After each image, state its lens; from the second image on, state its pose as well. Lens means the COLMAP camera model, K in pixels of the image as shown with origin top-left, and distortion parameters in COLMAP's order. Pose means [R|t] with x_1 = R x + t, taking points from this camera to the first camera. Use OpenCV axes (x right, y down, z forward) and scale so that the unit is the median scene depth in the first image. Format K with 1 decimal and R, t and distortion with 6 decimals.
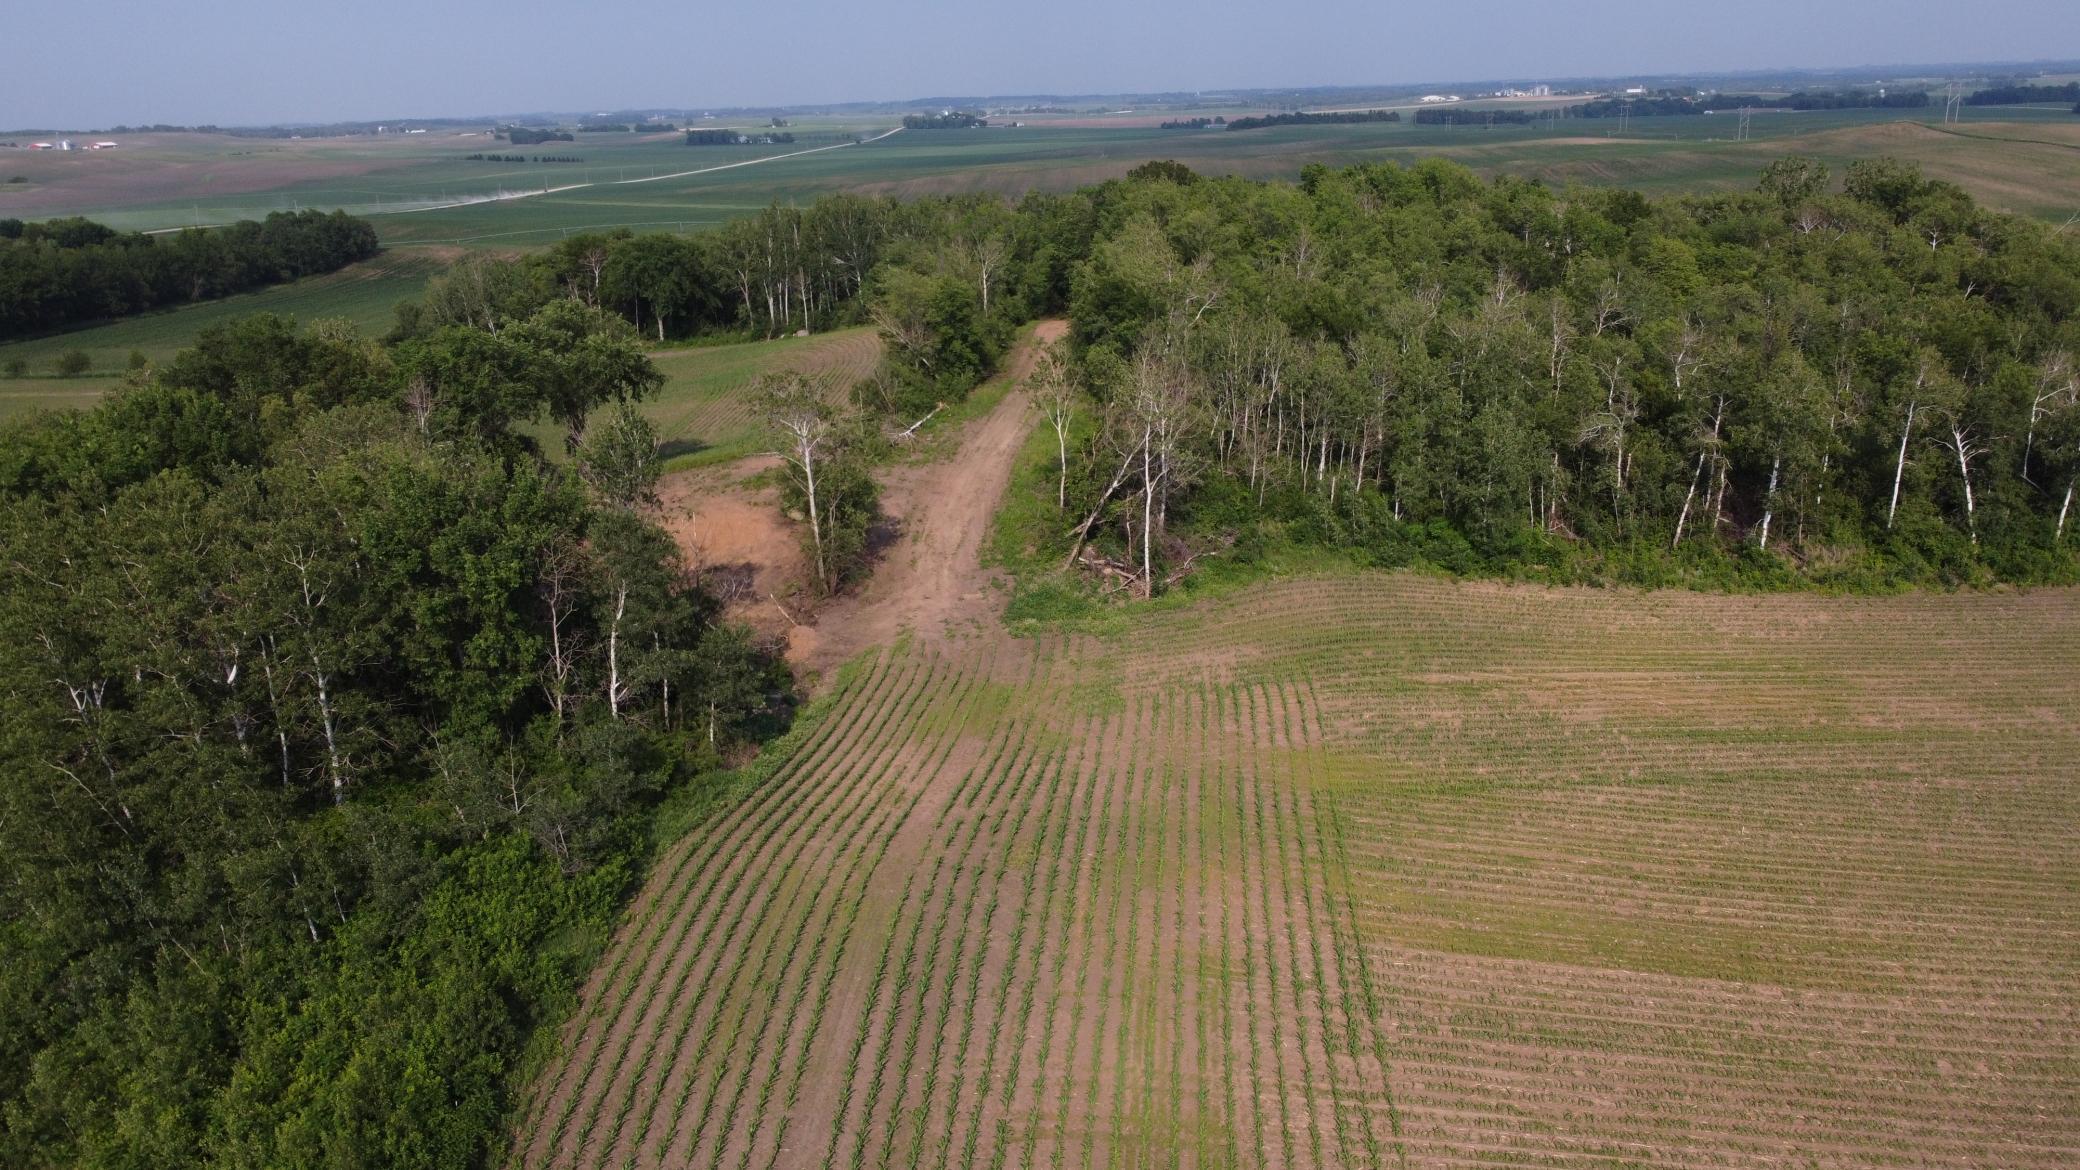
lens RADIAL K [[1551.8, 0, 1035.4], [0, 1551.8, 572.7], [0, 0, 1]] dist [-0.010849, 0.006171]
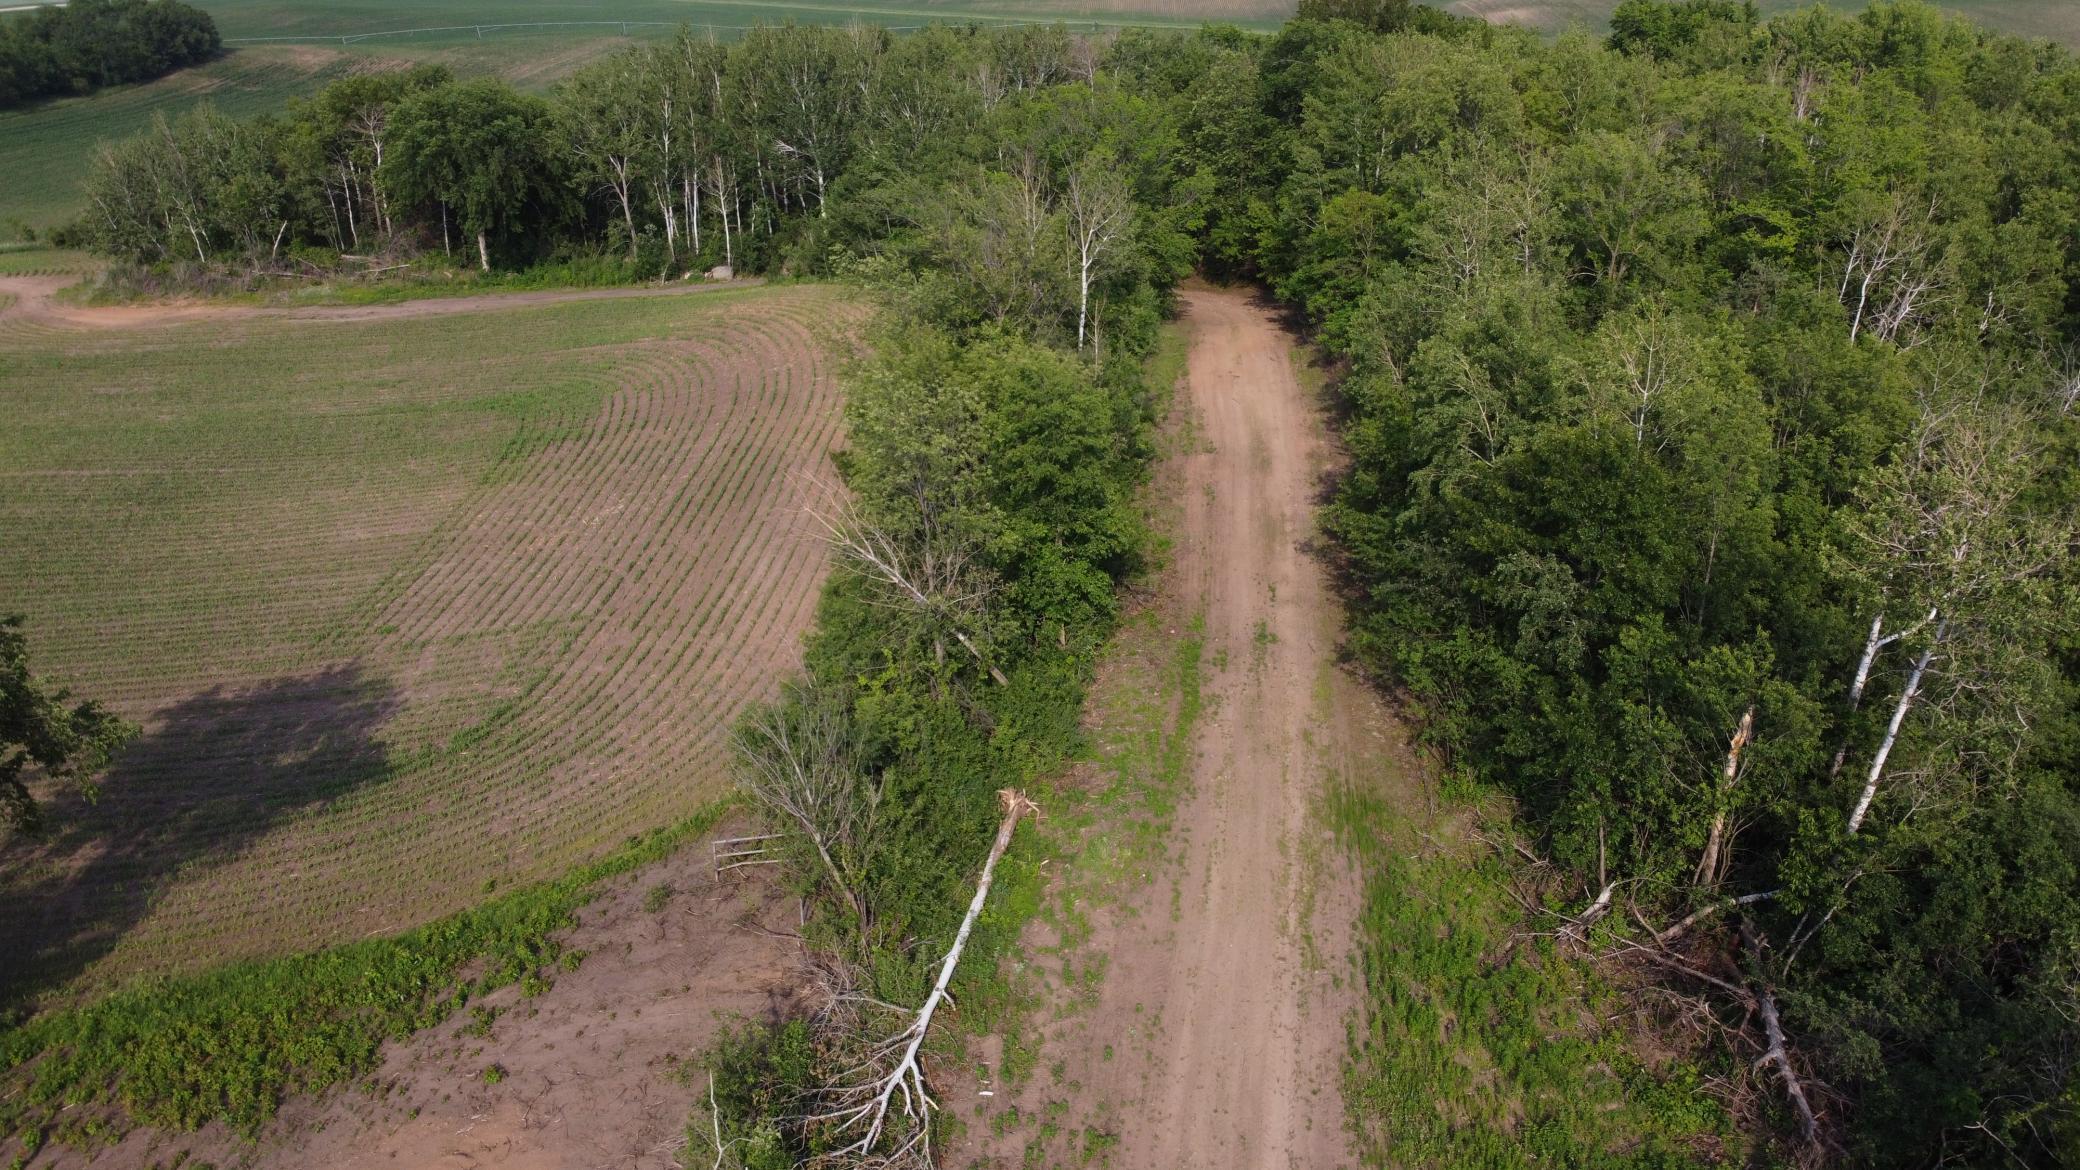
lens RADIAL K [[1551.8, 0, 1035.4], [0, 1551.8, 572.7], [0, 0, 1]] dist [-0.010849, 0.006171]
pose [[0.999398, 0.032313, 0.012648, -0.036867], [-0.033589, 0.992347, 0.118822, -0.115545], [-0.008711, -0.119175, 0.992835, 0.410875]]
